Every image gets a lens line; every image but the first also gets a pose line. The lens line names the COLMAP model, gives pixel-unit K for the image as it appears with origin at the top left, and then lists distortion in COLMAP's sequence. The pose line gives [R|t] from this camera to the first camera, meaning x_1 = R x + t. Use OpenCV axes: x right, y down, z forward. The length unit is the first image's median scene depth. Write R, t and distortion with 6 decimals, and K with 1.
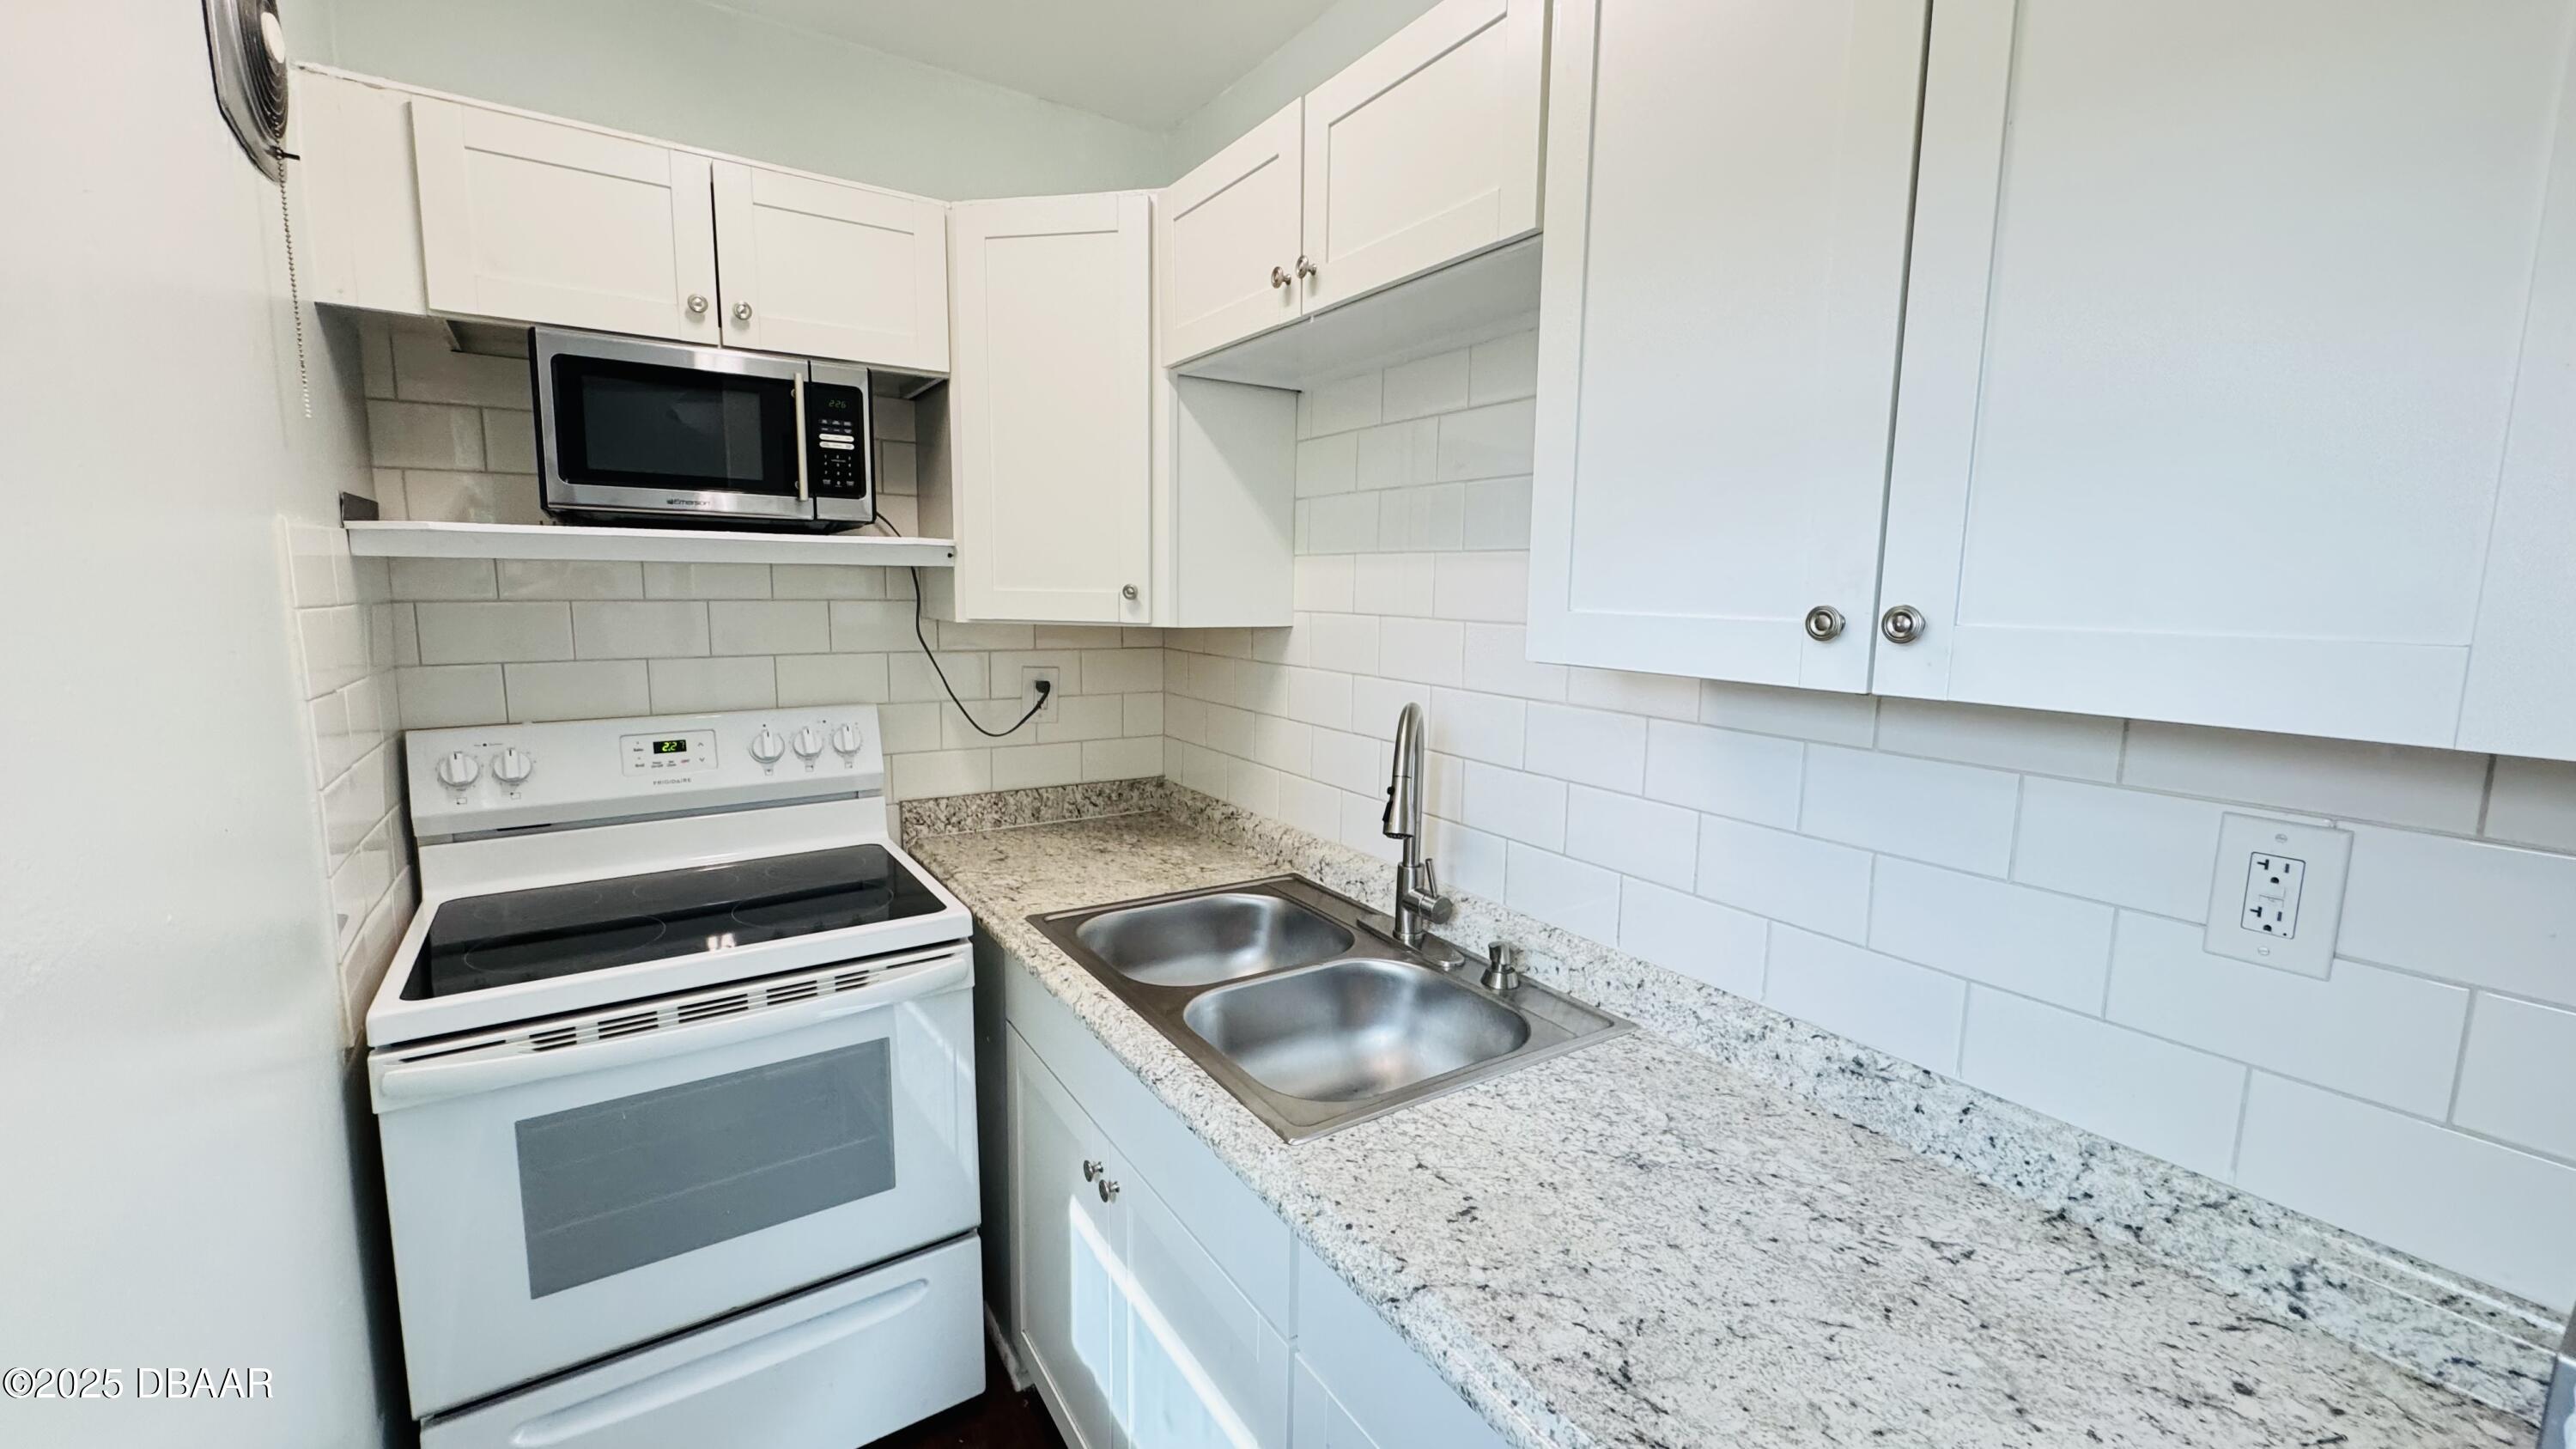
lens RADIAL K [[1025.6, 0, 1288.0], [0, 1025.6, 724.5], [0, 0, 1]] dist [-0.002512, -0.000407]
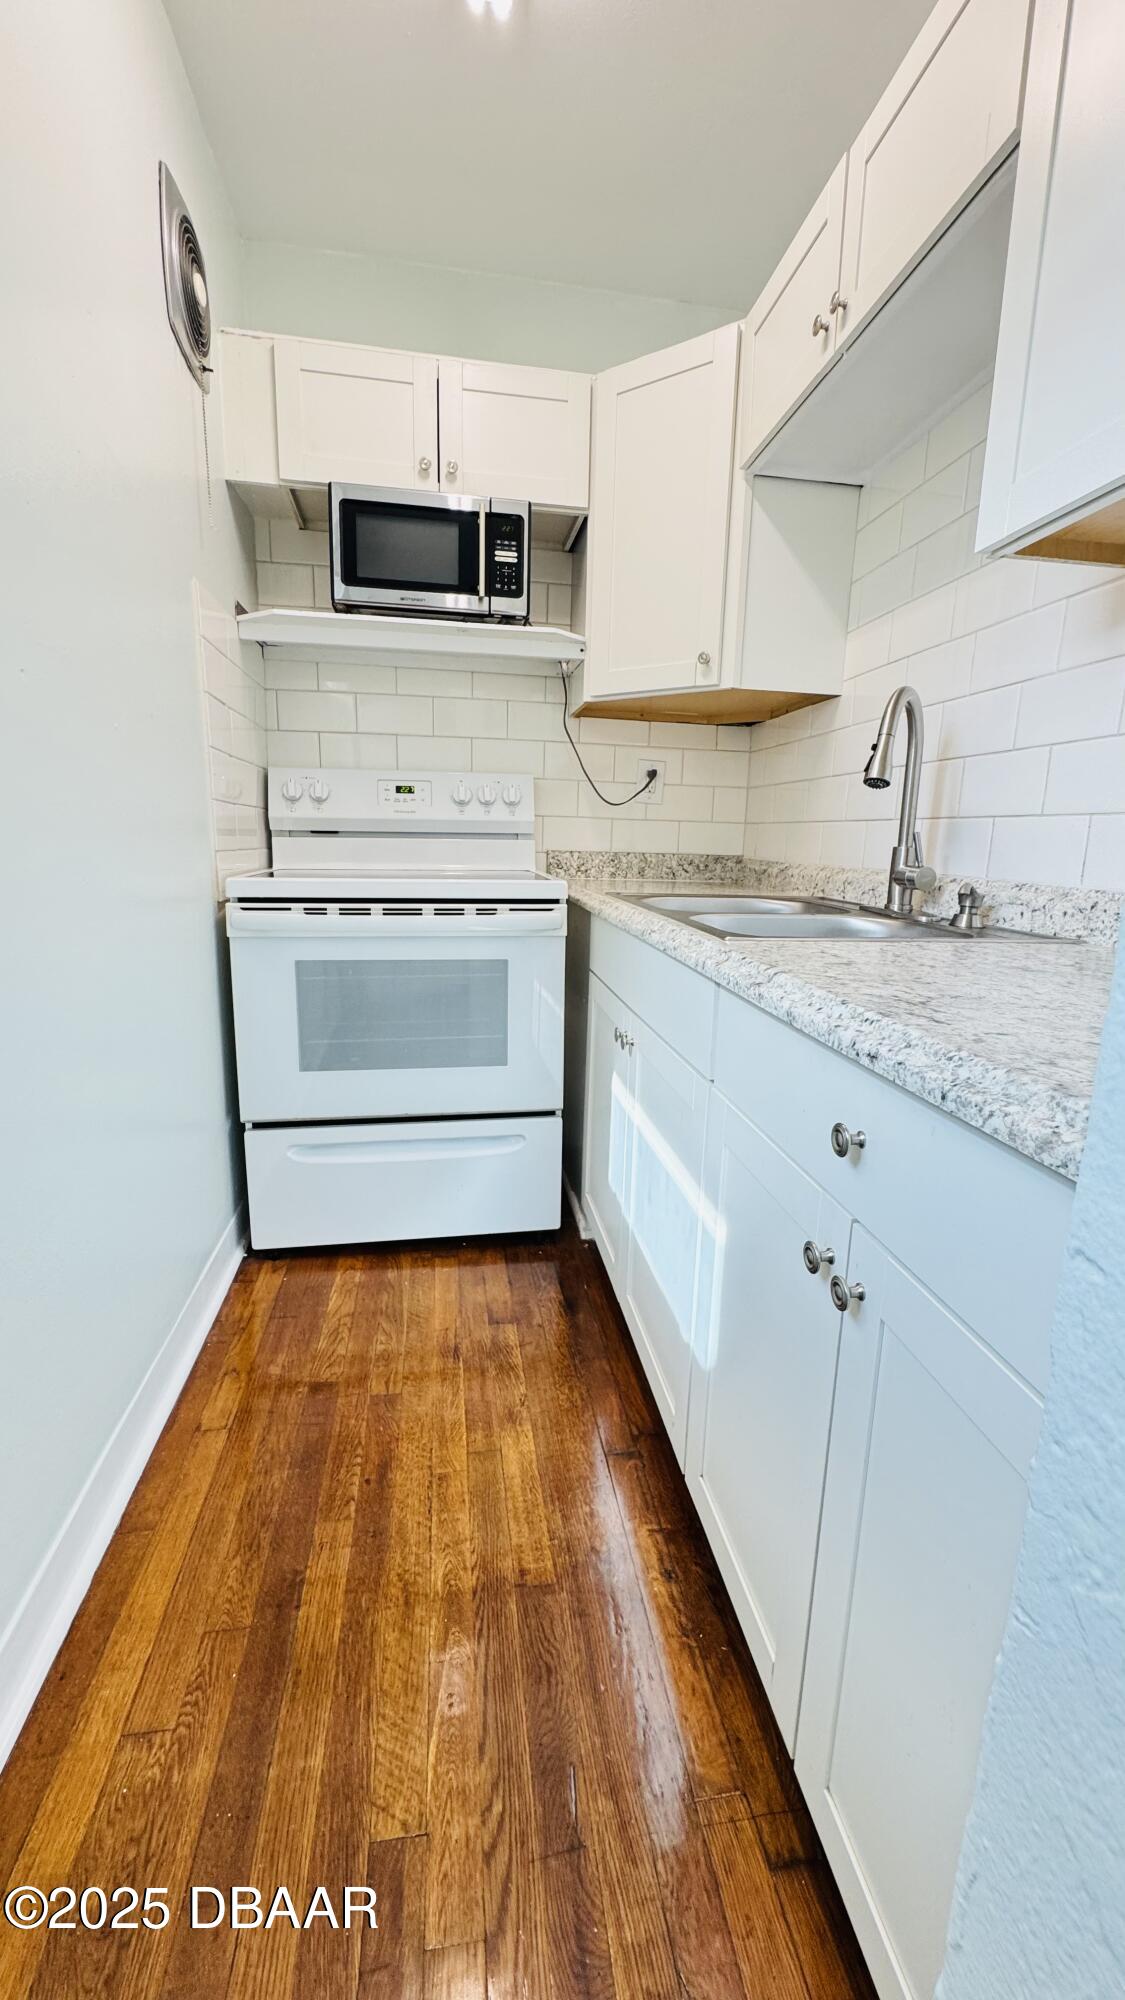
lens RADIAL K [[796.2, 0, 567.5], [0, 796.2, 1006.4], [0, 0, 1]] dist [-0.002512, -0.000407]
pose [[0.910780, 0.089561, -0.403061, 0.145792], [-0.064724, 0.995092, 0.074856, 0.265213], [0.407786, -0.042090, 0.912107, -0.009075]]
